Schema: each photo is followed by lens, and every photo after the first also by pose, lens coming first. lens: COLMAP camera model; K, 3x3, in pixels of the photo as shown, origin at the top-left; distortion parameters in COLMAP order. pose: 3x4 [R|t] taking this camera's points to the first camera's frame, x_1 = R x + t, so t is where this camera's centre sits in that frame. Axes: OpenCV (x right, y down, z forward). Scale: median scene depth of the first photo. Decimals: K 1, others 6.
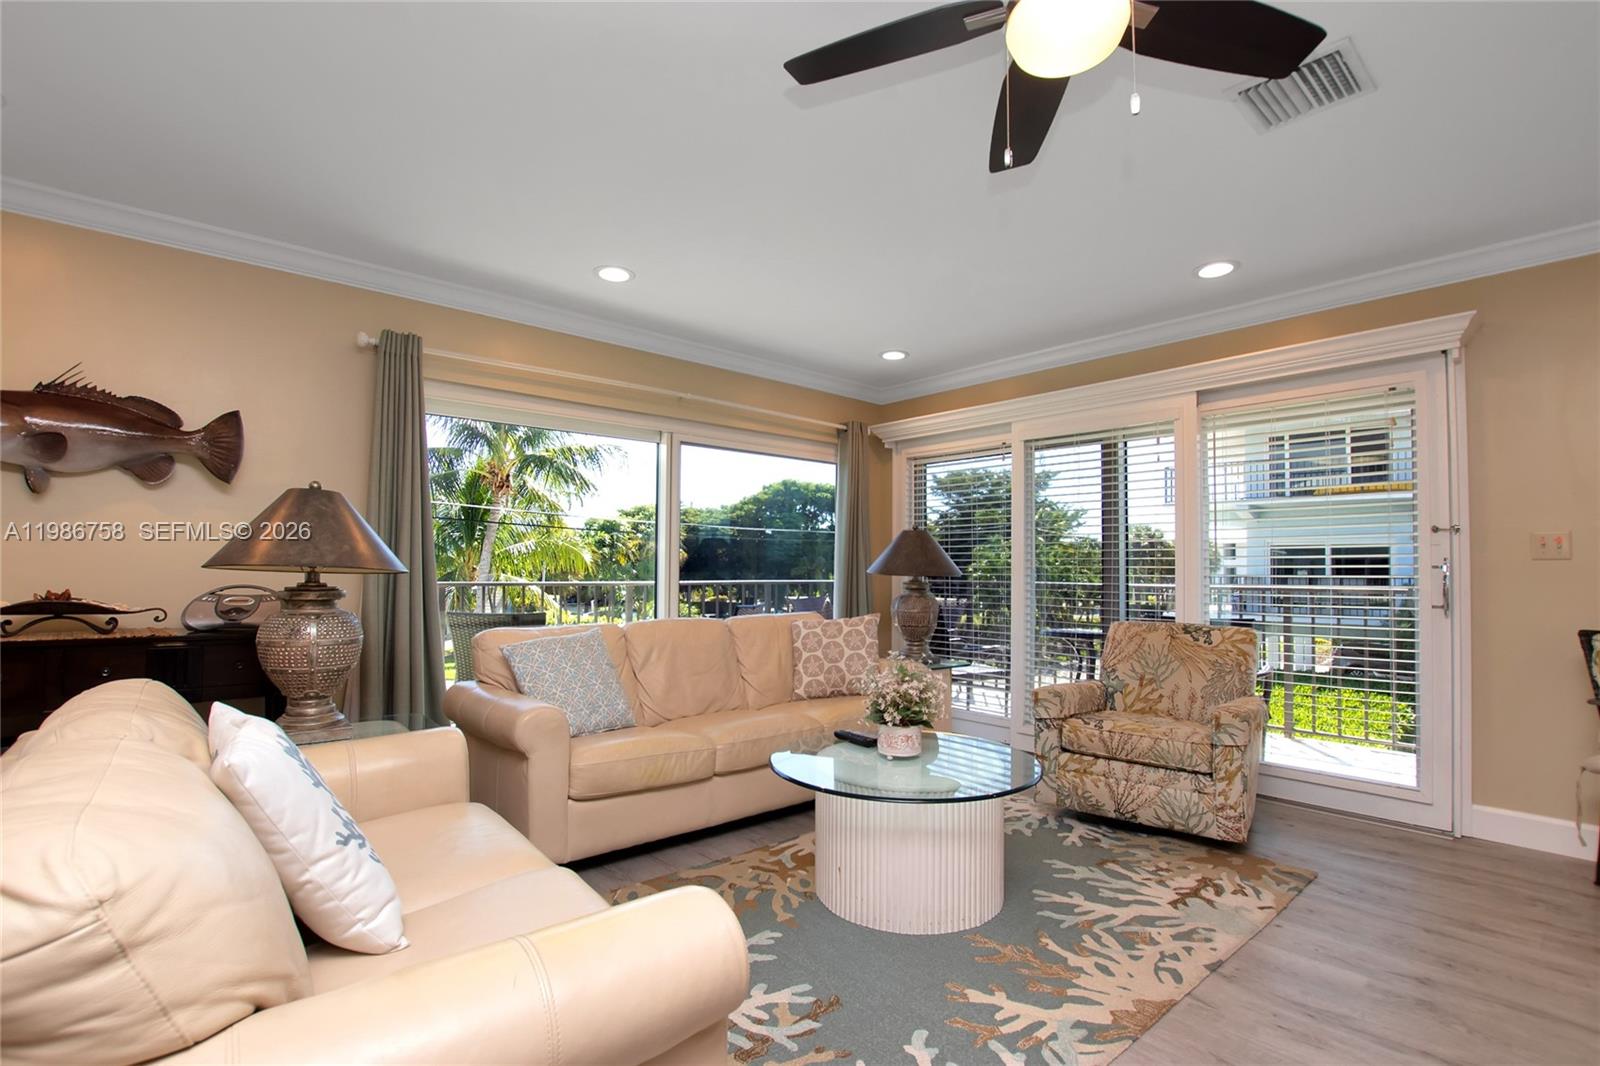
lens RADIAL K [[757.7, 0, 799.0], [0, 757.7, 551.3], [0, 0, 1]] dist [-0.025310, -0.000147]
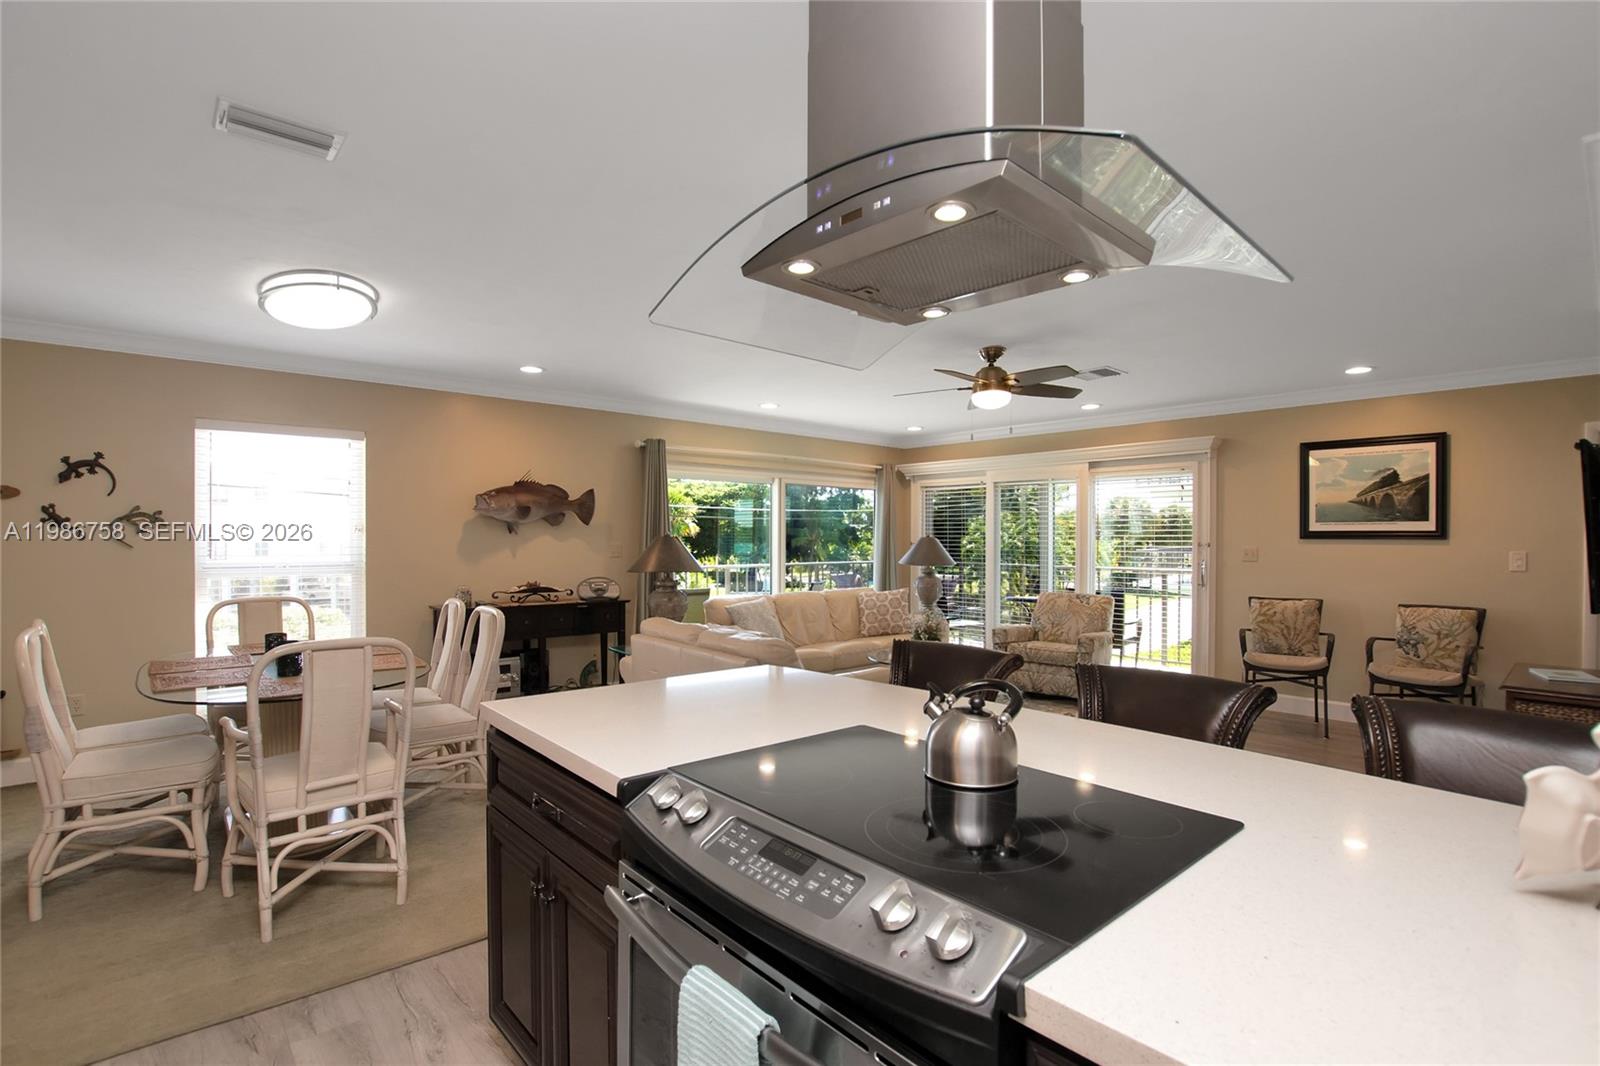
lens RADIAL K [[818.8, 0, 800.0], [0, 818.8, 533.0], [0, 0, 1]] dist [0.018722, 0.000042]
pose [[0.999726, -0.002793, 0.023238, -0.207559], [0.002299, 0.999771, 0.021257, -0.094505], [-0.023292, -0.021197, 0.999504, -0.972280]]
